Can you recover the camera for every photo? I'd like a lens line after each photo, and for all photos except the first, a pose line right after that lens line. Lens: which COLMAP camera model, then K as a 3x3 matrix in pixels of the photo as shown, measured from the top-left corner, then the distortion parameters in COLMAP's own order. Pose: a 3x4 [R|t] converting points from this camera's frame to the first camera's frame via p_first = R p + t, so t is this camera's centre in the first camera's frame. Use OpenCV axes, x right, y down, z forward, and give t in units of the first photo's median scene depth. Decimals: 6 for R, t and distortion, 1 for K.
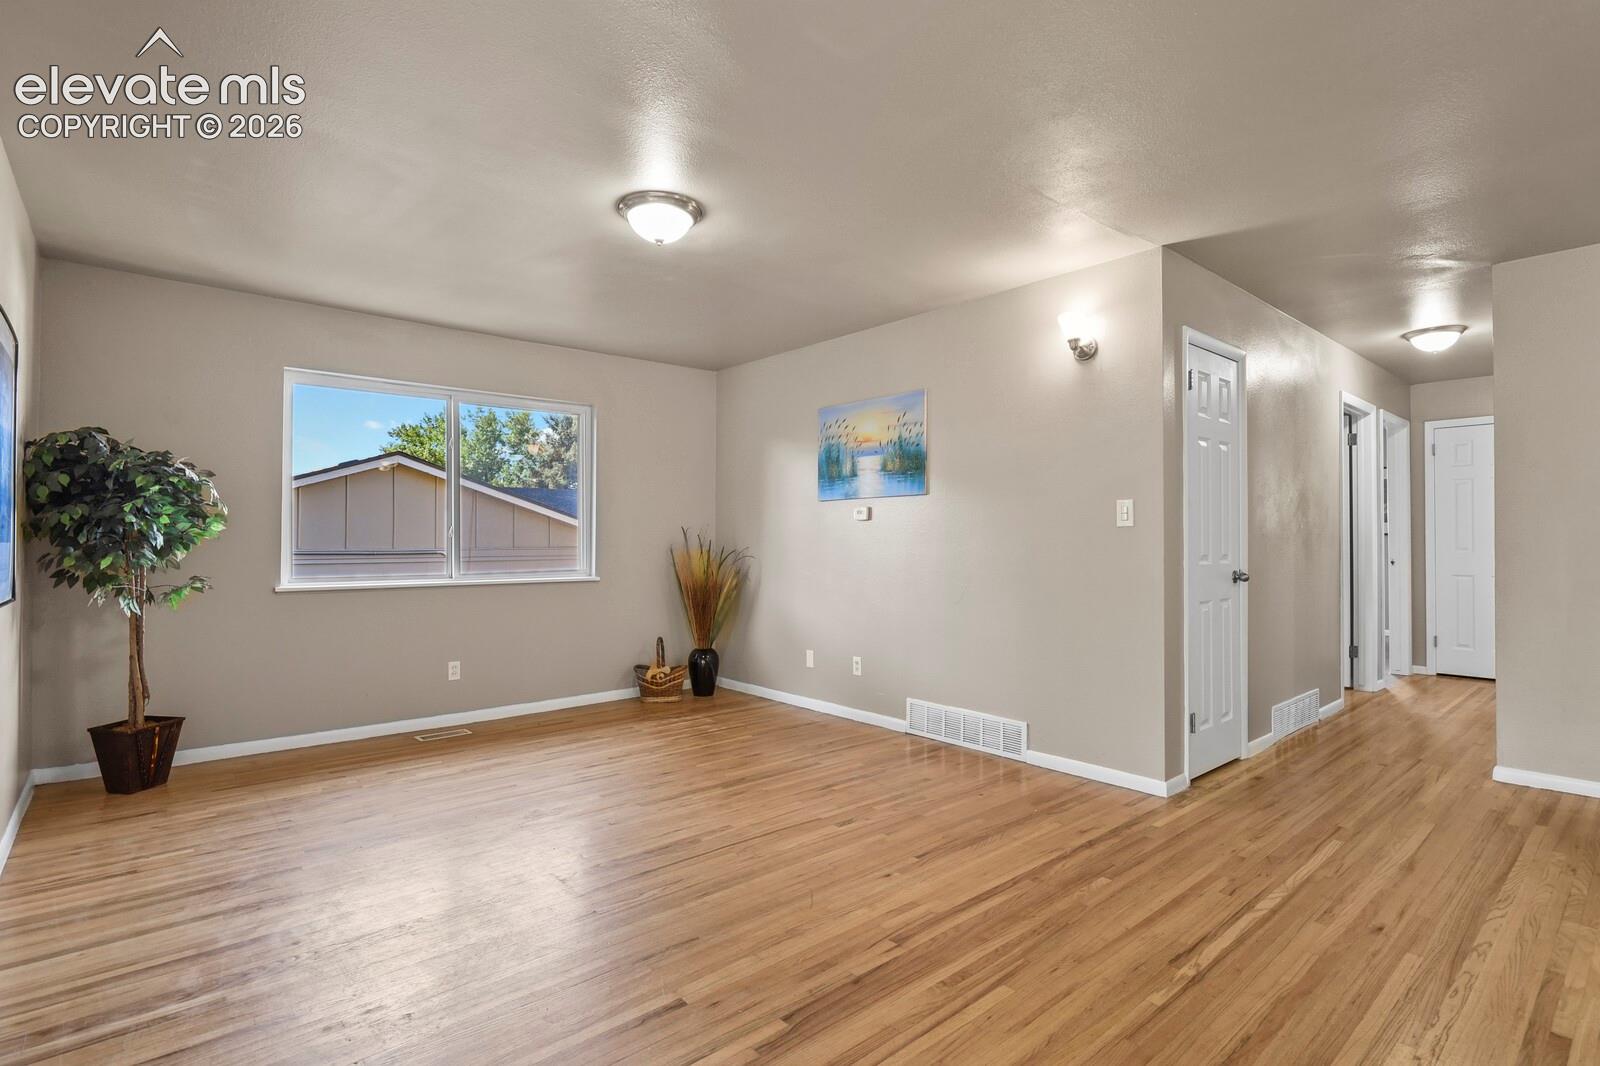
lens RADIAL K [[778.6, 0, 800.4], [0, 778.6, 534.8], [0, 0, 1]] dist [-0.003791, -0.004103]
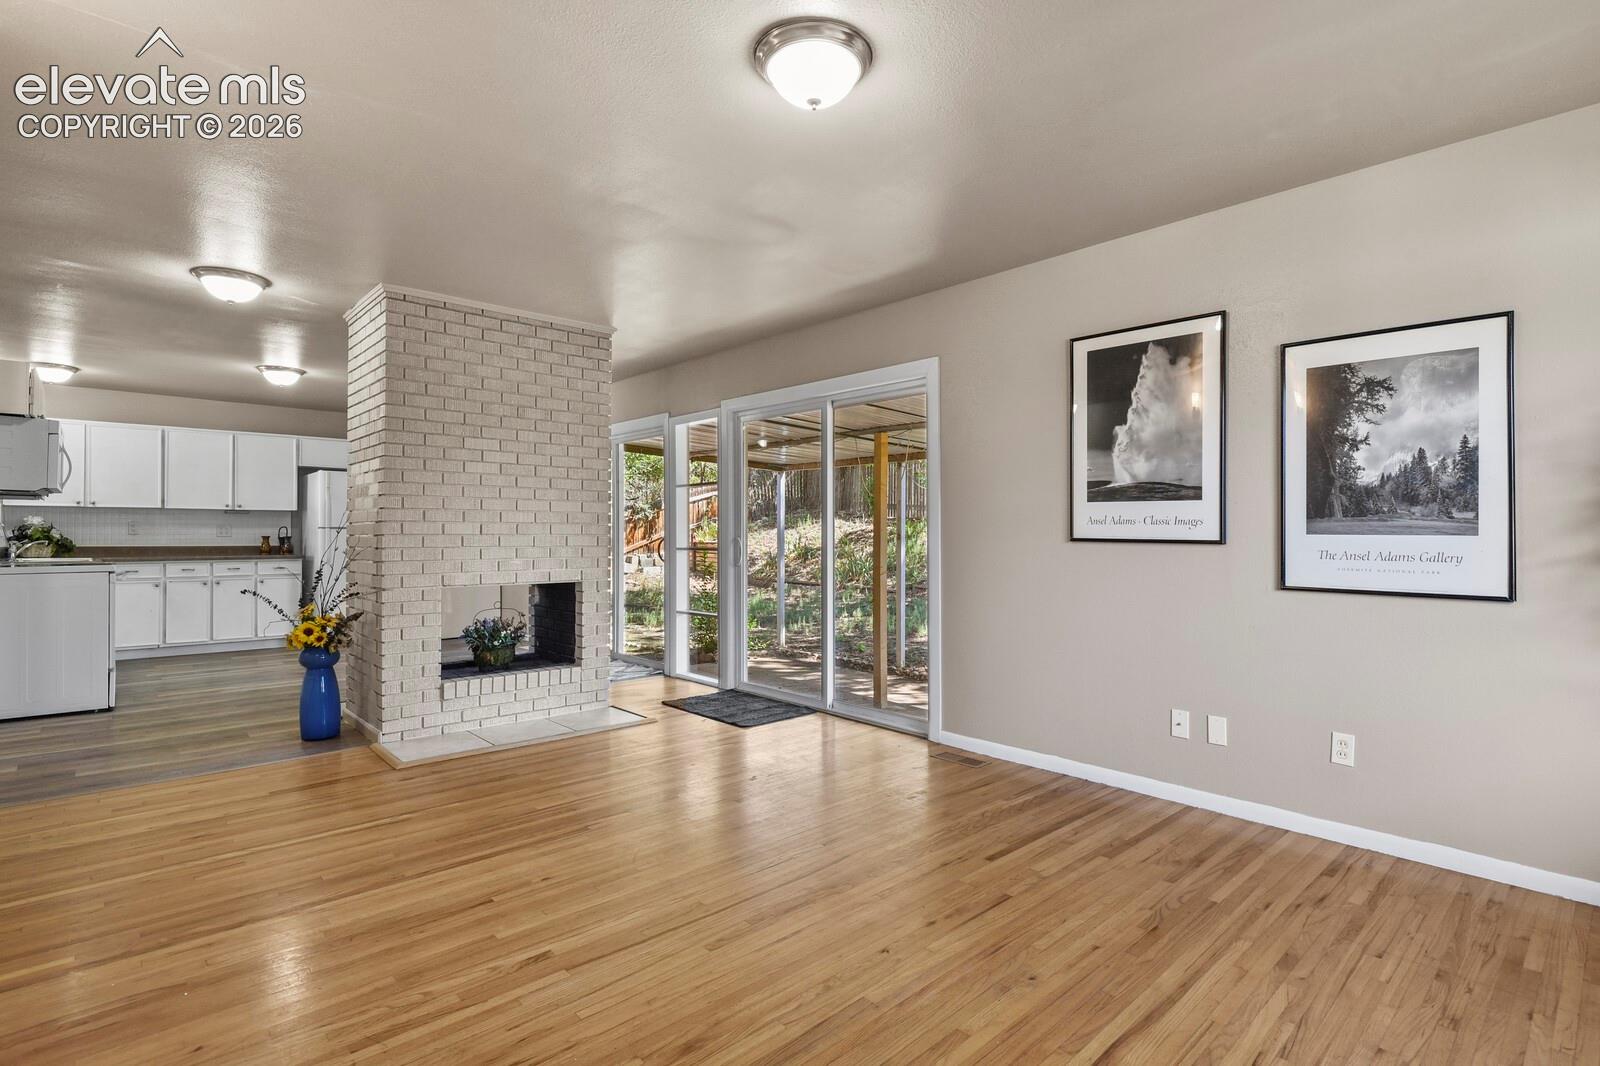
lens RADIAL K [[778.6, 0, 799.3], [0, 778.6, 531.4], [0, 0, 1]] dist [-0.003791, -0.004103]
pose [[-0.999548, -0.000945, -0.030046, -0.139641], [-0.000634, 0.999946, -0.010363, 0.012953], [0.030054, -0.010339, -0.999495, 1.592976]]
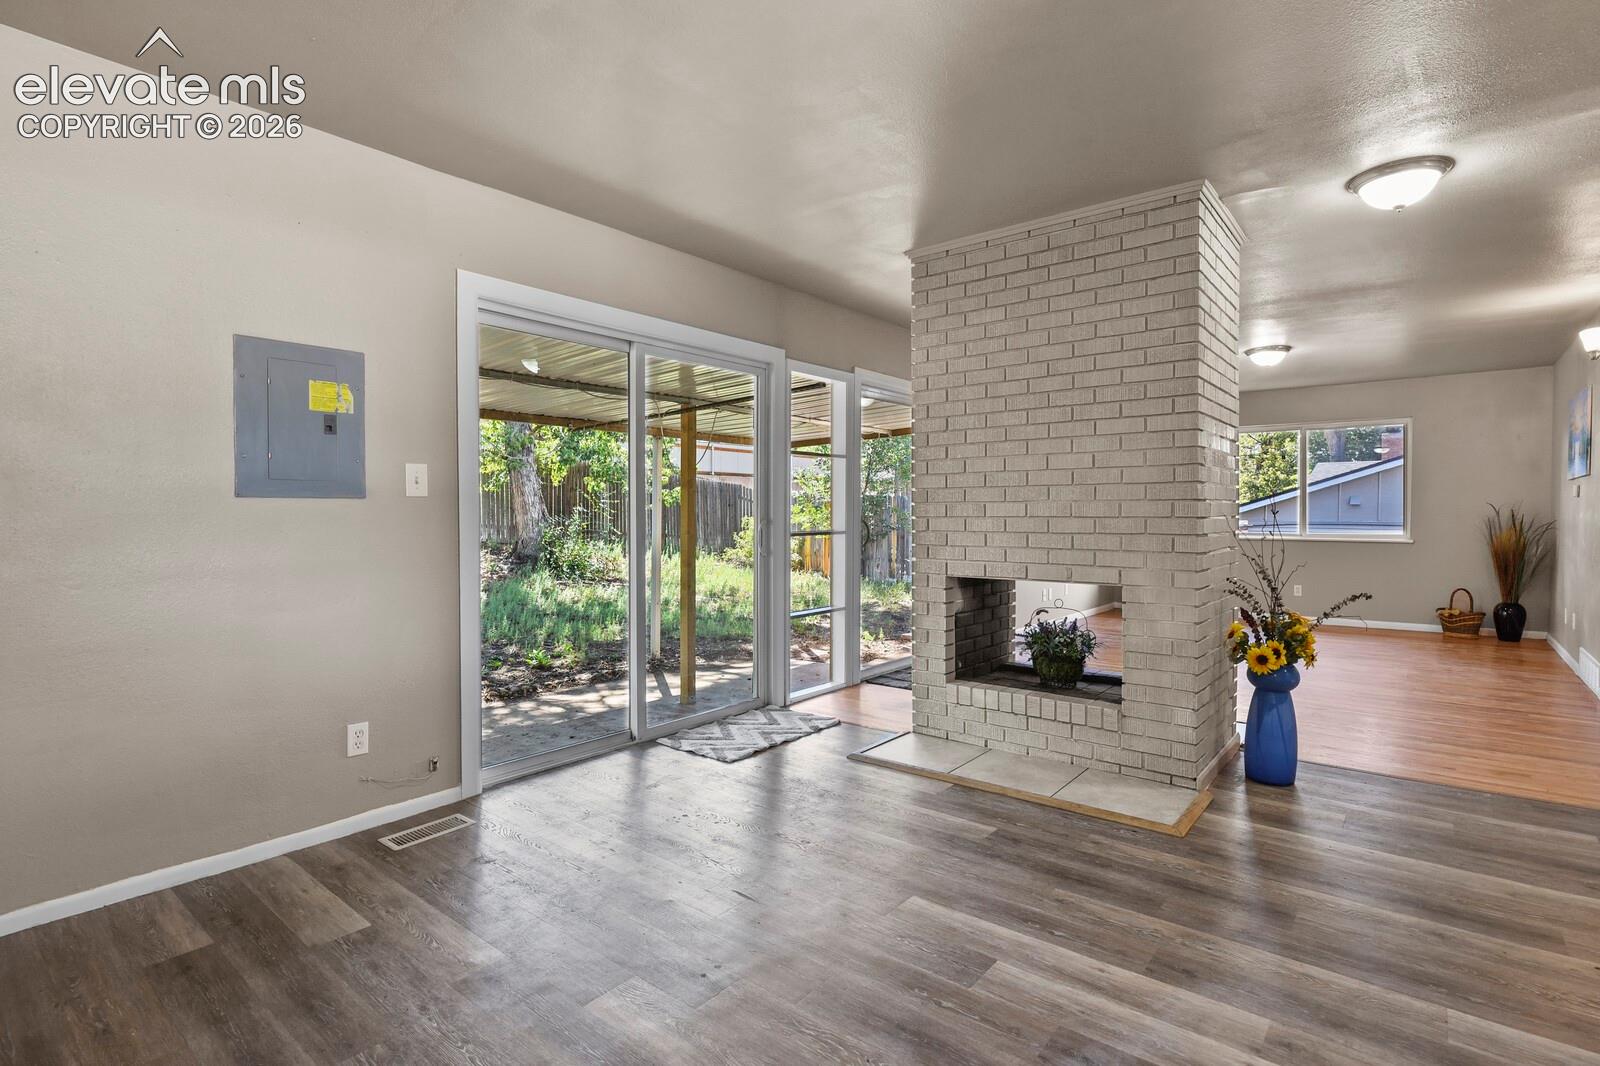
lens RADIAL K [[778.6, 0, 803.9], [0, 778.6, 529.0], [0, 0, 1]] dist [-0.003791, -0.004103]
pose [[0.170530, 0.017529, -0.985196, 1.402484], [0.009293, 0.999769, 0.019397, -0.005373], [0.985309, -0.012463, 0.170328, -0.467826]]
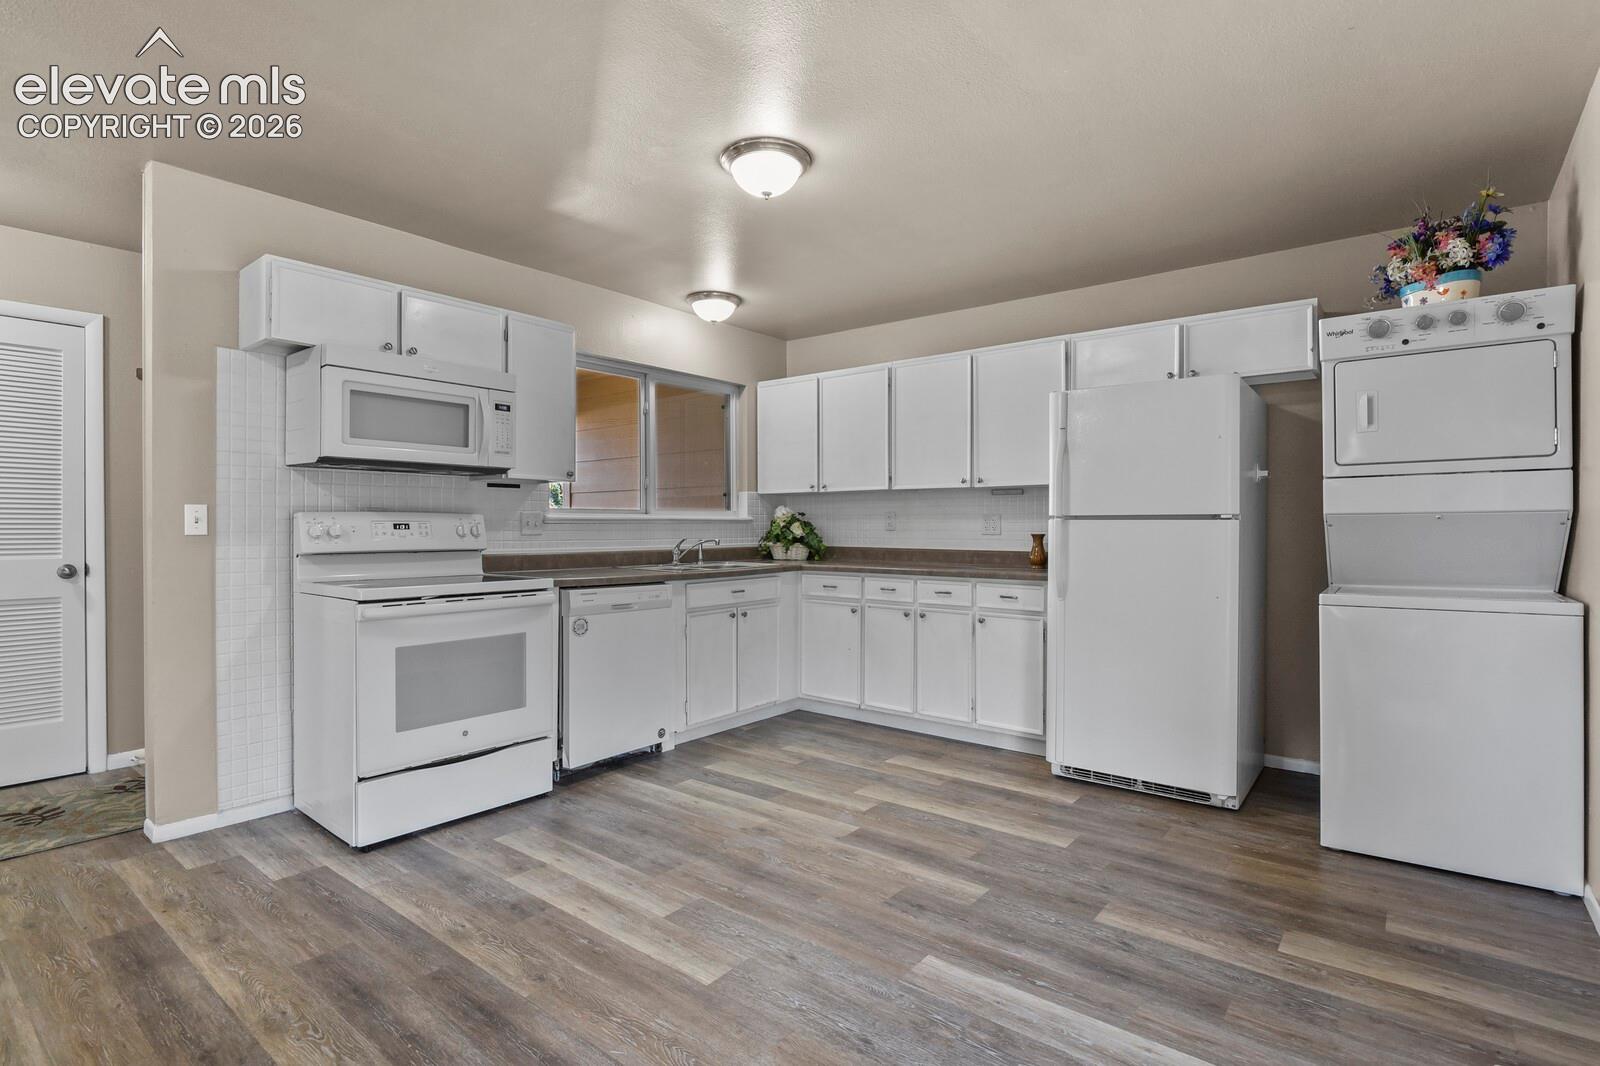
lens RADIAL K [[778.6, 0, 806.8], [0, 778.6, 526.5], [0, 0, 1]] dist [-0.003791, -0.004103]
pose [[-0.186608, -0.002378, 0.982432, 0.223184], [-0.007287, 0.999973, 0.001036, -0.007833], [-0.982407, -0.006965, -0.186620, -0.232885]]
